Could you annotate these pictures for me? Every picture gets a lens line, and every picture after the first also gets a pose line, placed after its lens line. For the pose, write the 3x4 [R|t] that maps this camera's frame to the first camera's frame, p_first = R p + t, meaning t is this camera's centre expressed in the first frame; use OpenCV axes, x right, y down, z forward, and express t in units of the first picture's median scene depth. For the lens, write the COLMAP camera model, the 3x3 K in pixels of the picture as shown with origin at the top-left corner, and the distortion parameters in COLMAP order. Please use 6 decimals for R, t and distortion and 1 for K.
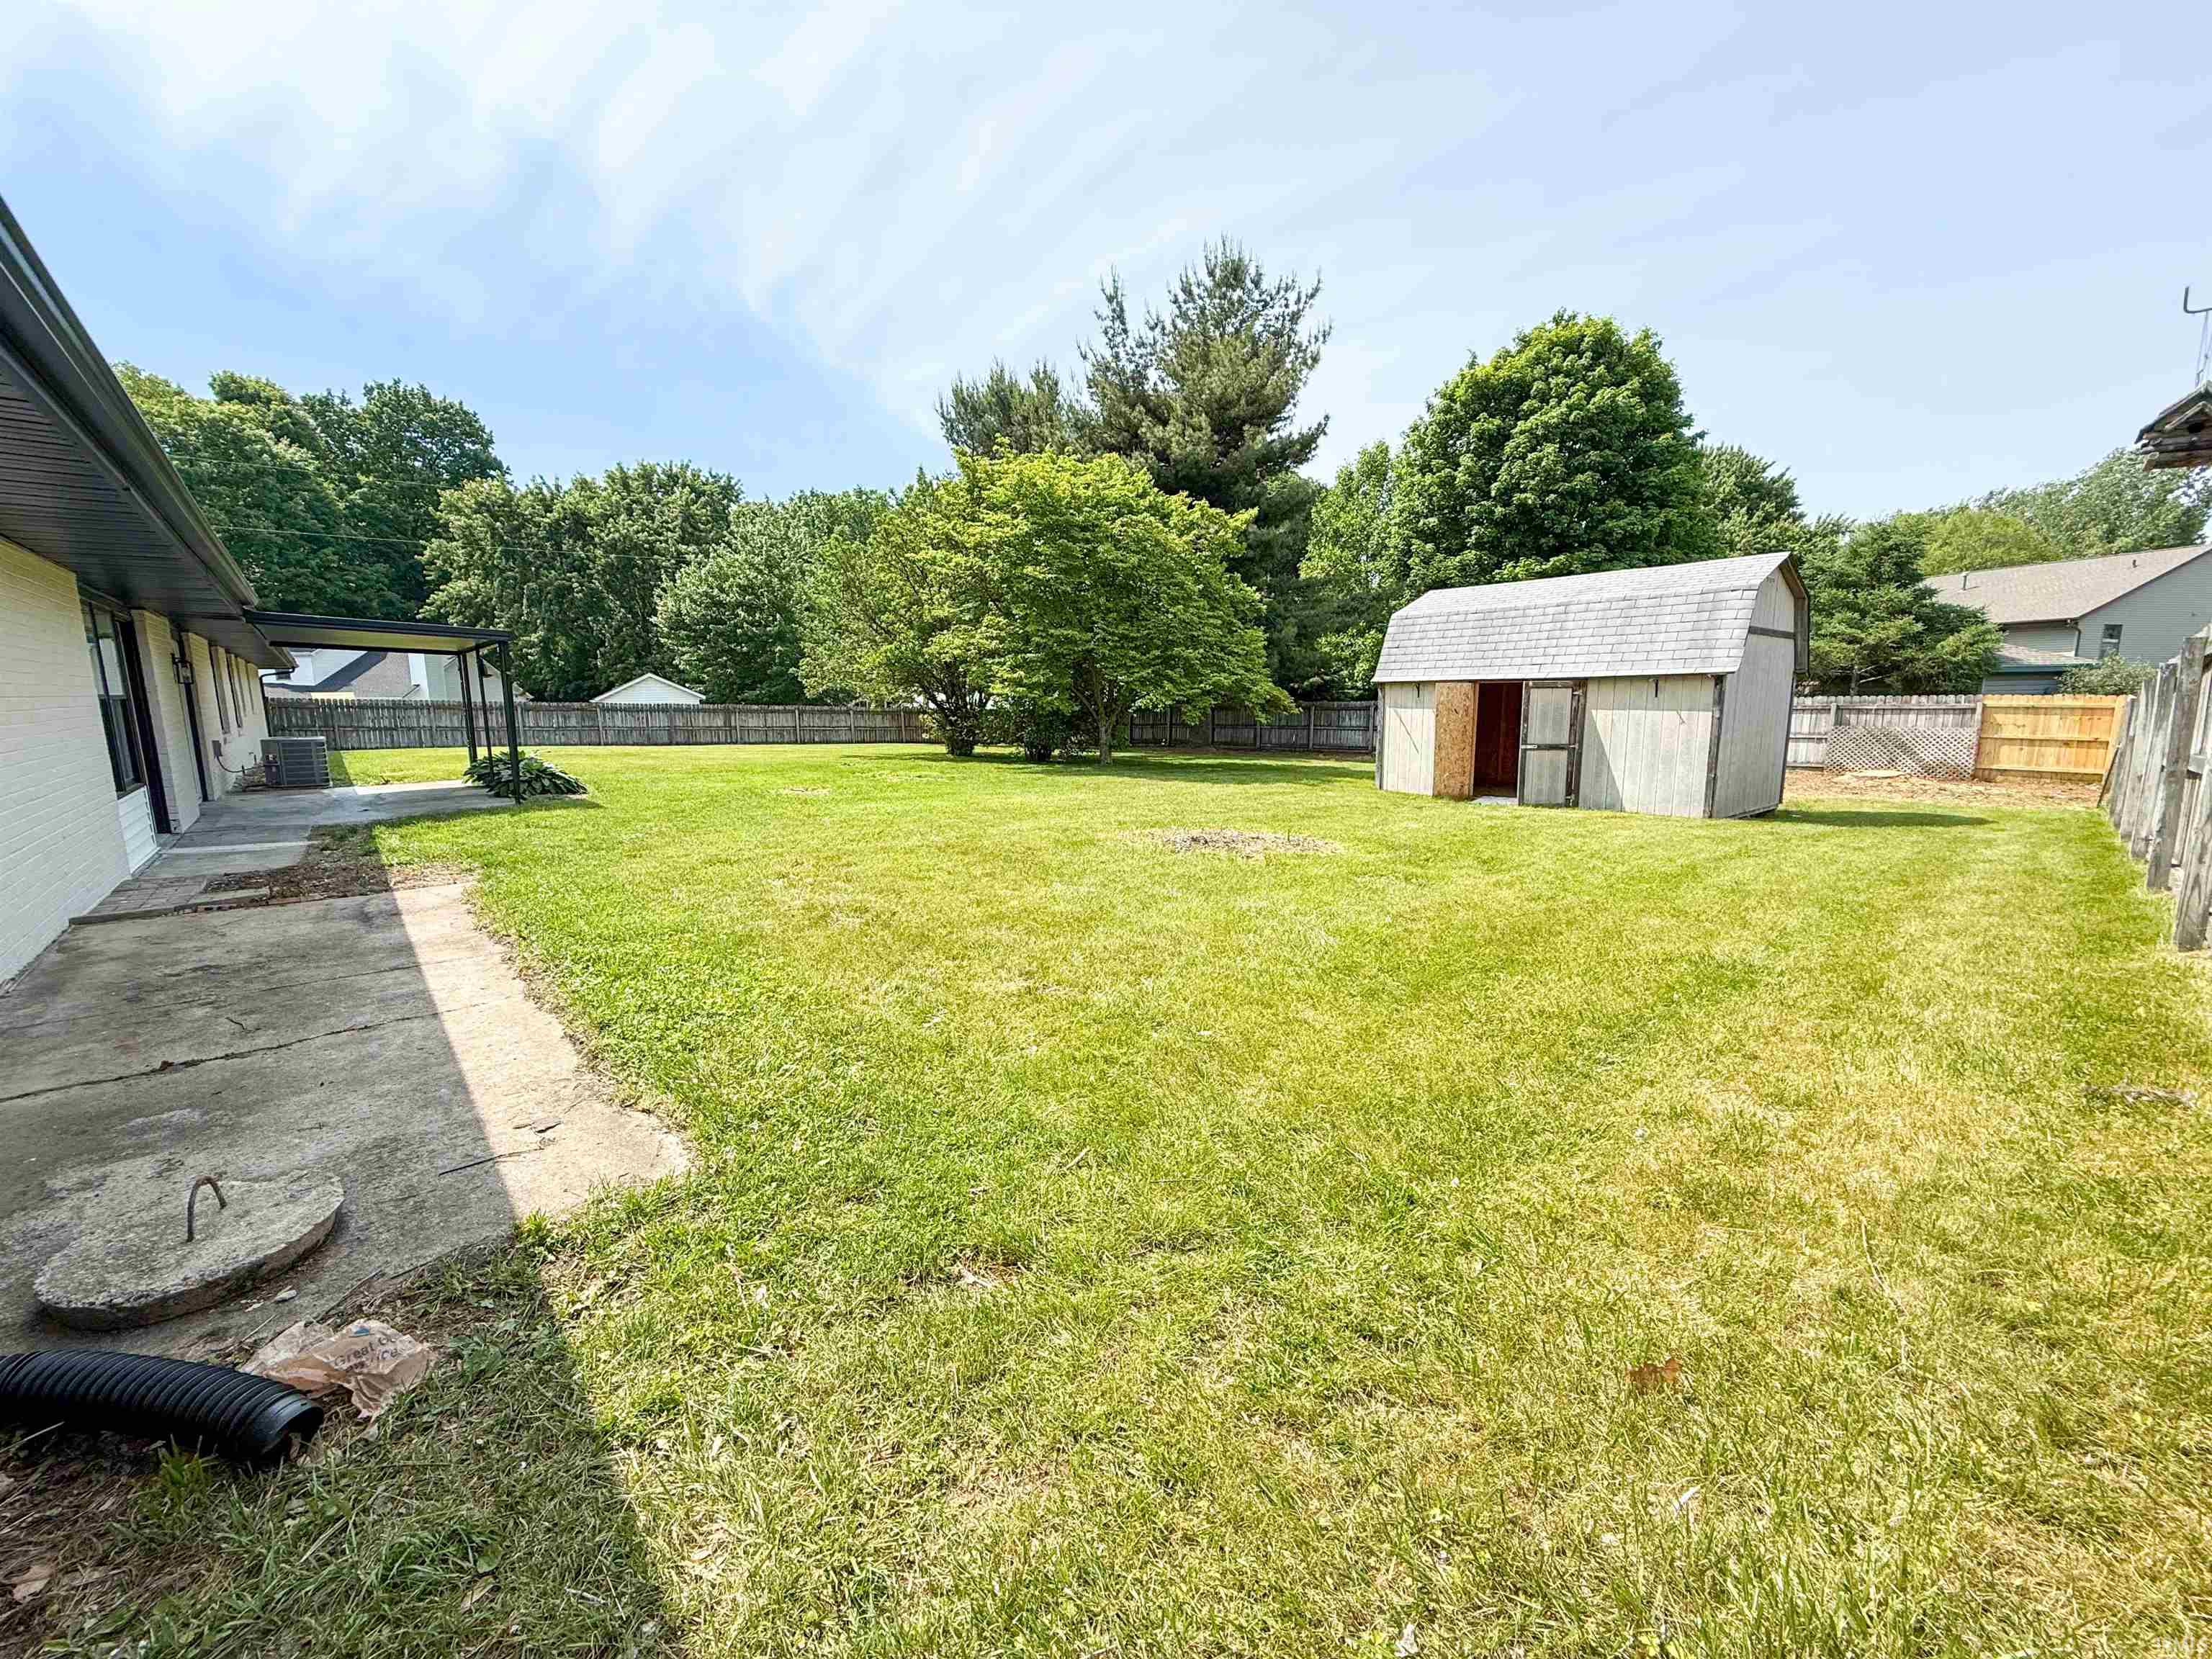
lens RADIAL K [[873.1, 0, 1093.5], [0, 873.1, 831.4], [0, 0, 1]] dist [-0.002094, -0.000401]
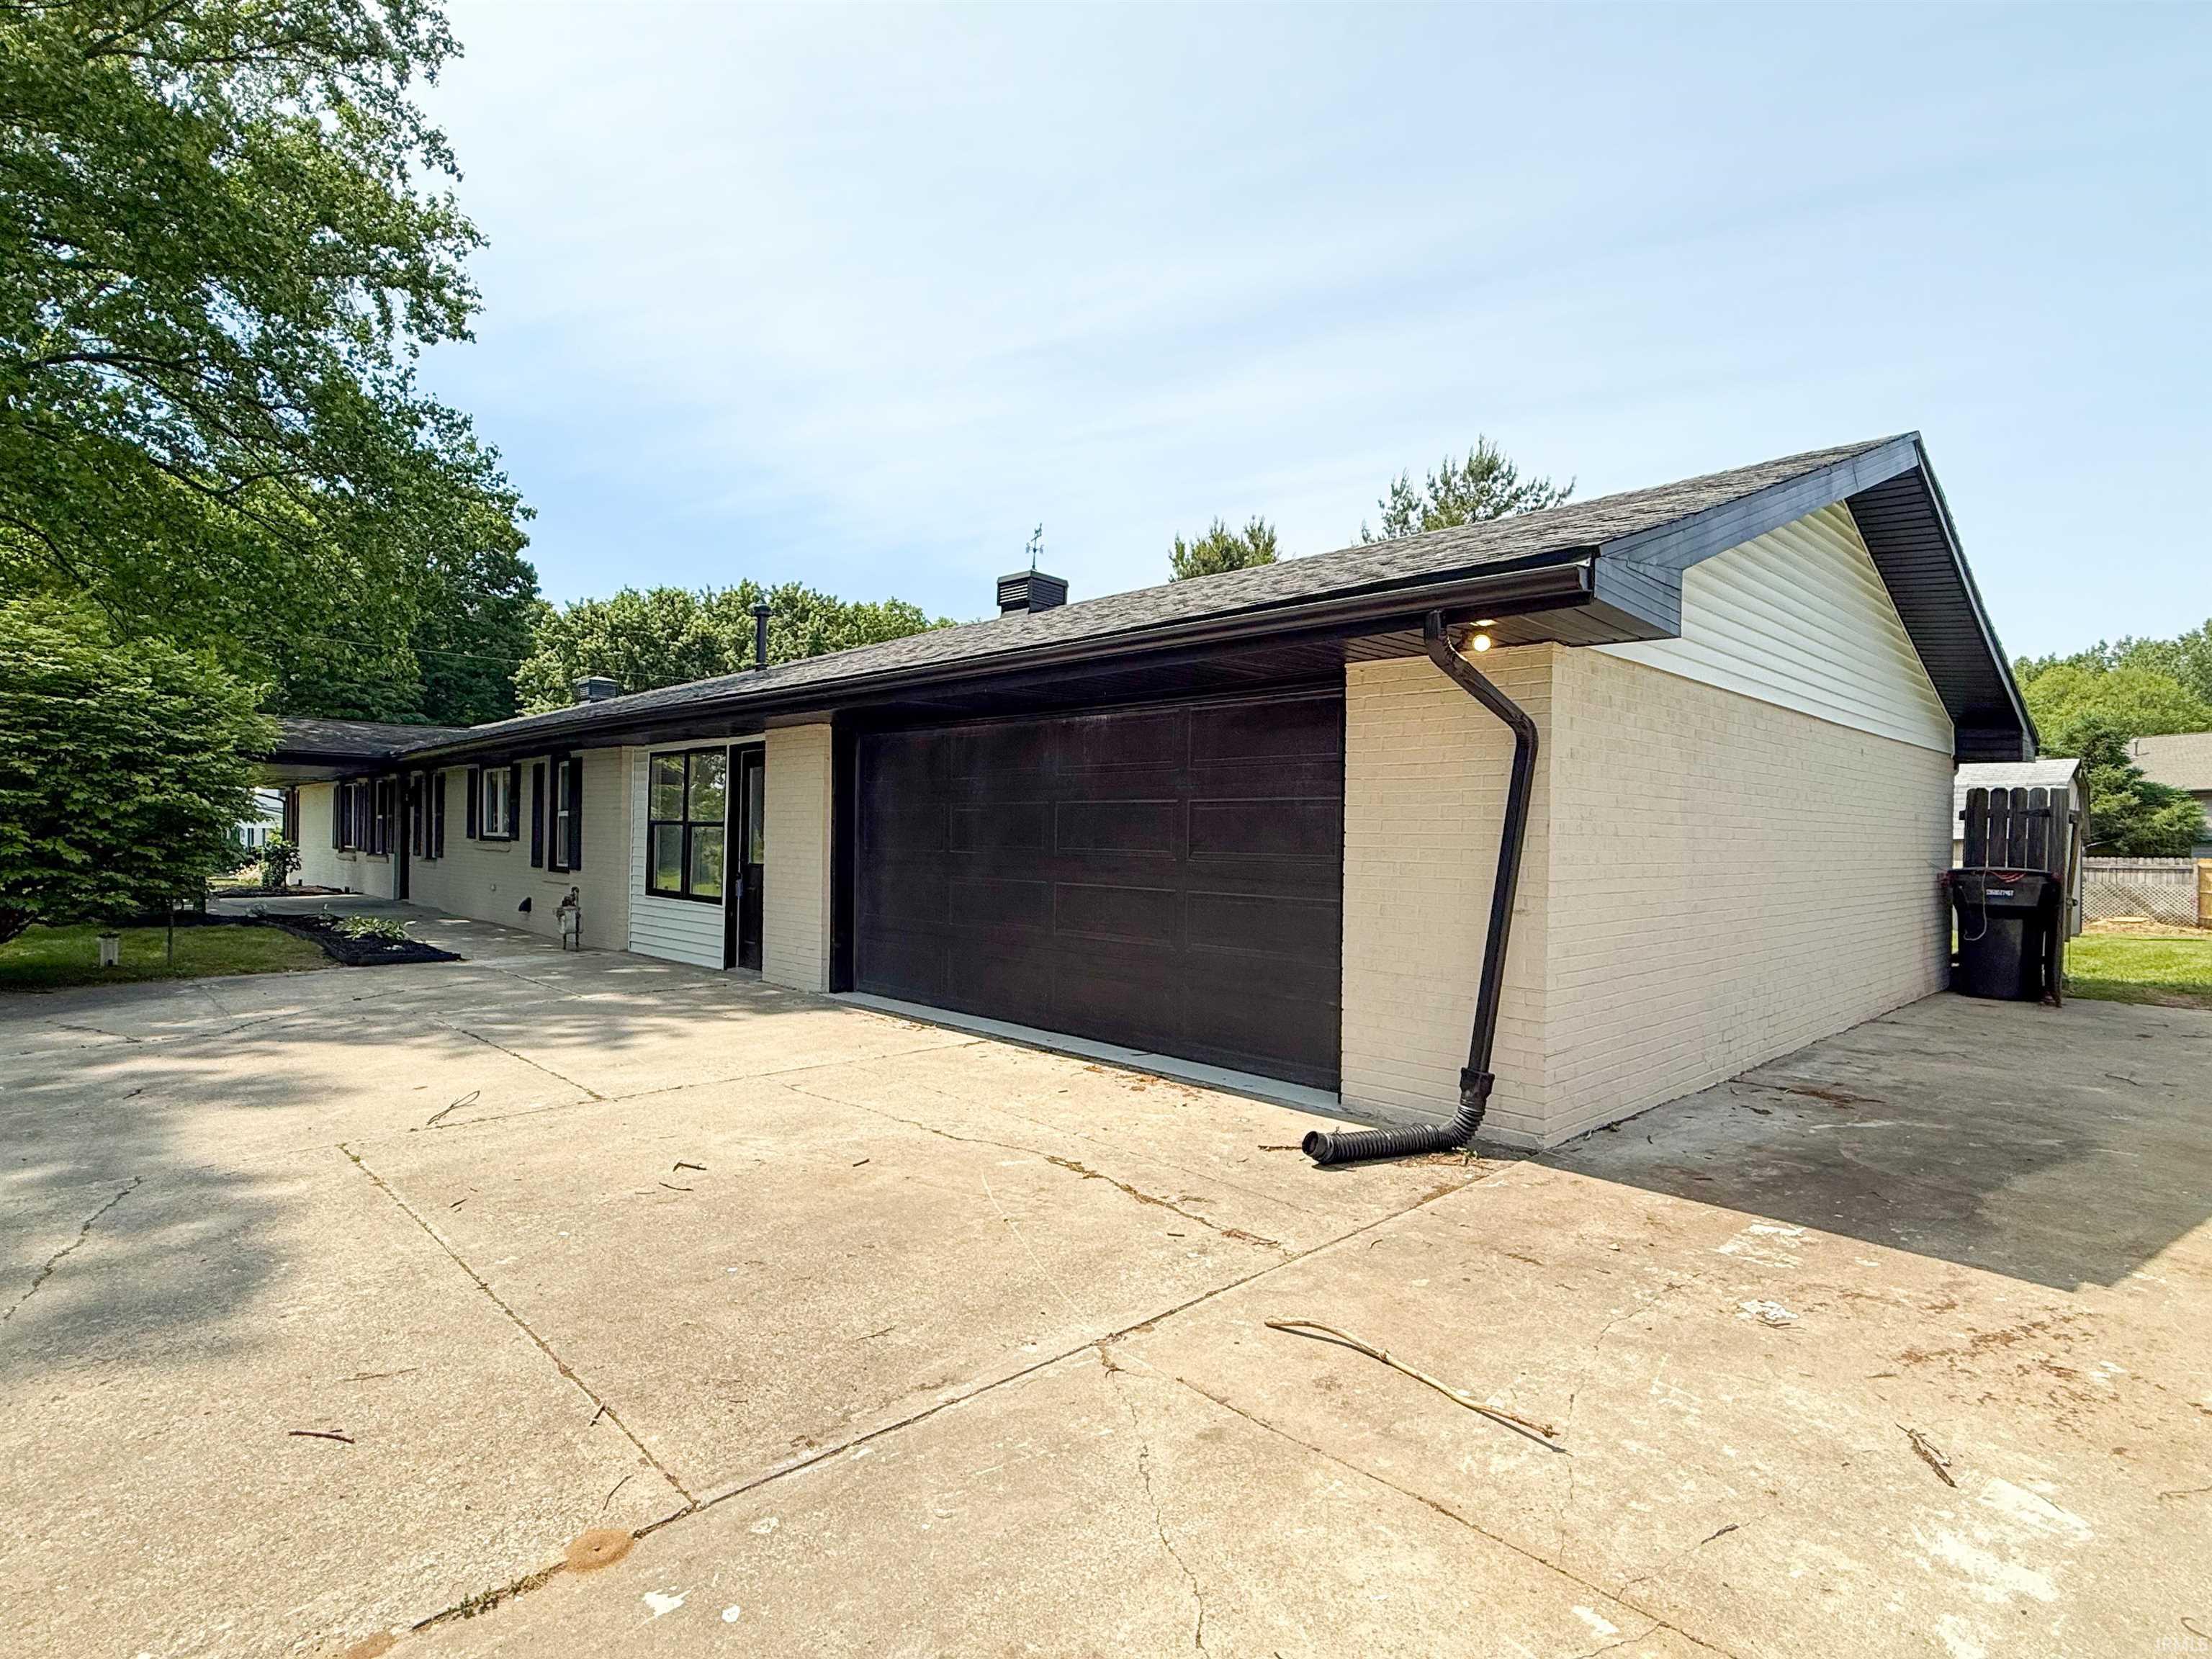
lens RADIAL K [[1141.6, 0, 1110.6], [0, 1141.6, 828.2], [0, 0, 1]] dist [-0.002023, 0.000240]
pose [[0.998075, 0.019789, 0.058779, -0.550021], [-0.009922, 0.986471, -0.163636, 0.072775], [-0.061221, 0.162737, 0.984768, -0.451740]]
